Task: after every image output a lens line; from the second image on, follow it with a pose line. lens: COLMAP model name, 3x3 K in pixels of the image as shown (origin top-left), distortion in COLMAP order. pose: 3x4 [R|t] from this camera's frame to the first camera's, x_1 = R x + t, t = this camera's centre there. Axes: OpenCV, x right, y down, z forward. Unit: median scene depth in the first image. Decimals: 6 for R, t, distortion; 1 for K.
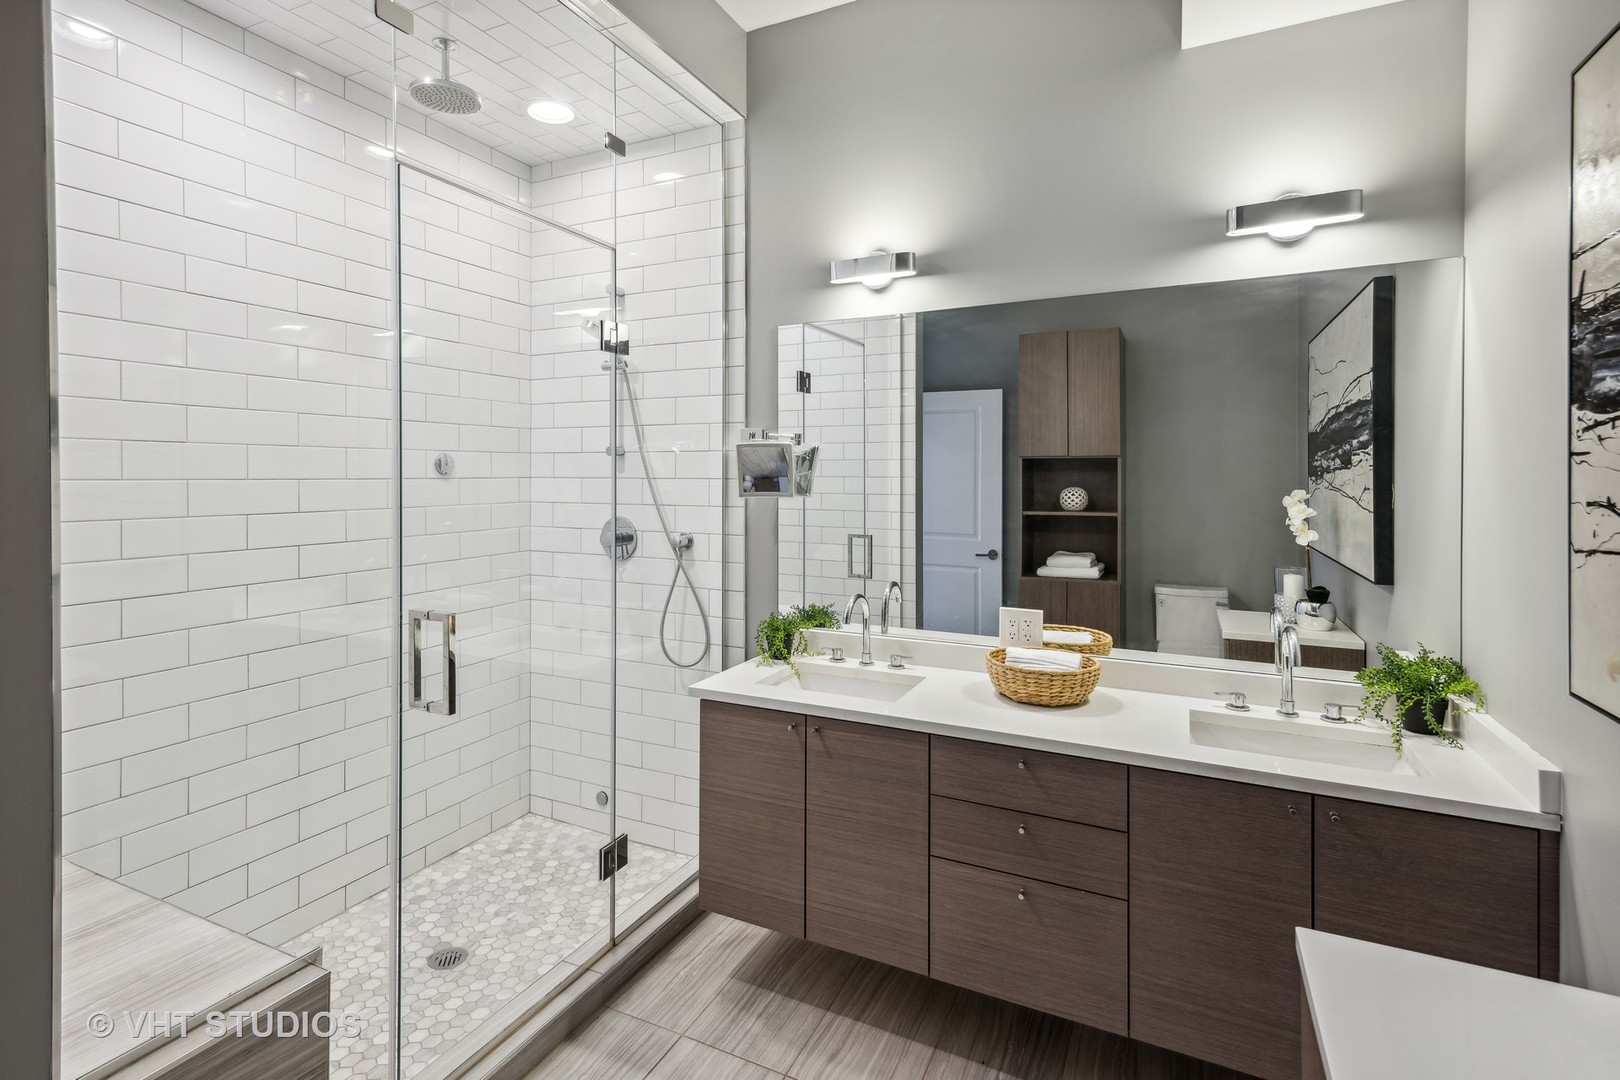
lens RADIAL K [[800.8, 0, 809.4], [0, 800.8, 470.8], [0, 0, 1]] dist [0.020404, -0.001079]
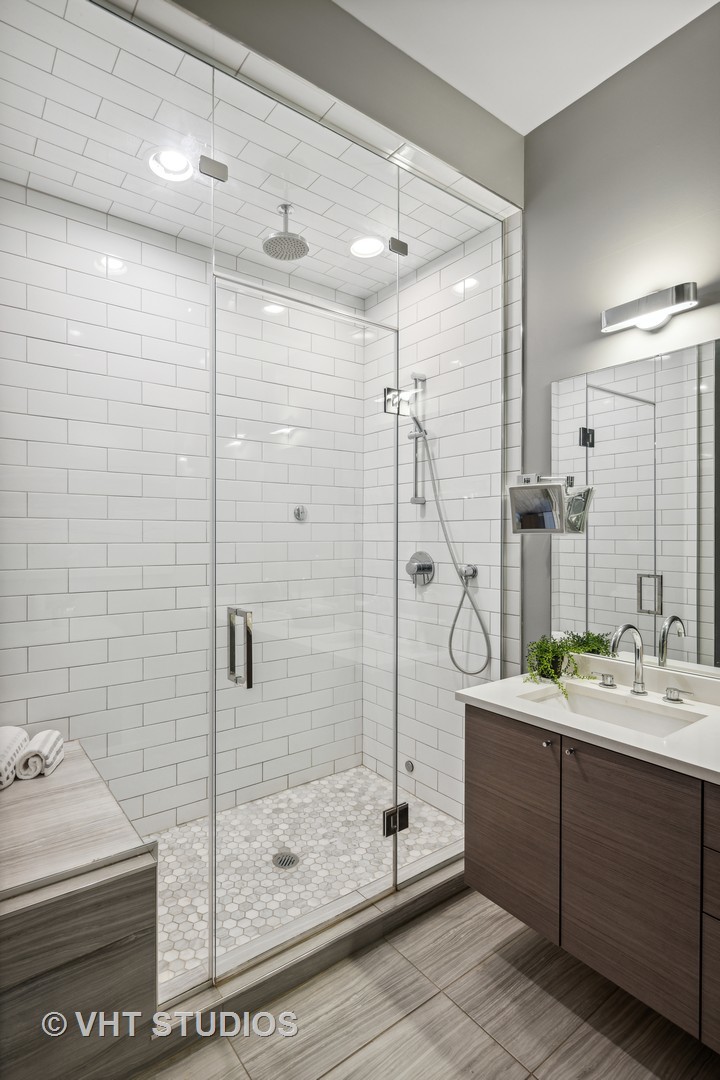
lens RADIAL K [[534.2, 0, 323.3], [0, 534.2, 539.9], [0, 0, 1]] dist [0.003128, -0.002937]
pose [[0.867231, -0.002400, -0.497900, 0.061180], [0.006582, 0.999956, 0.006644, 0.036496], [0.497863, -0.009039, 0.867209, 0.202161]]
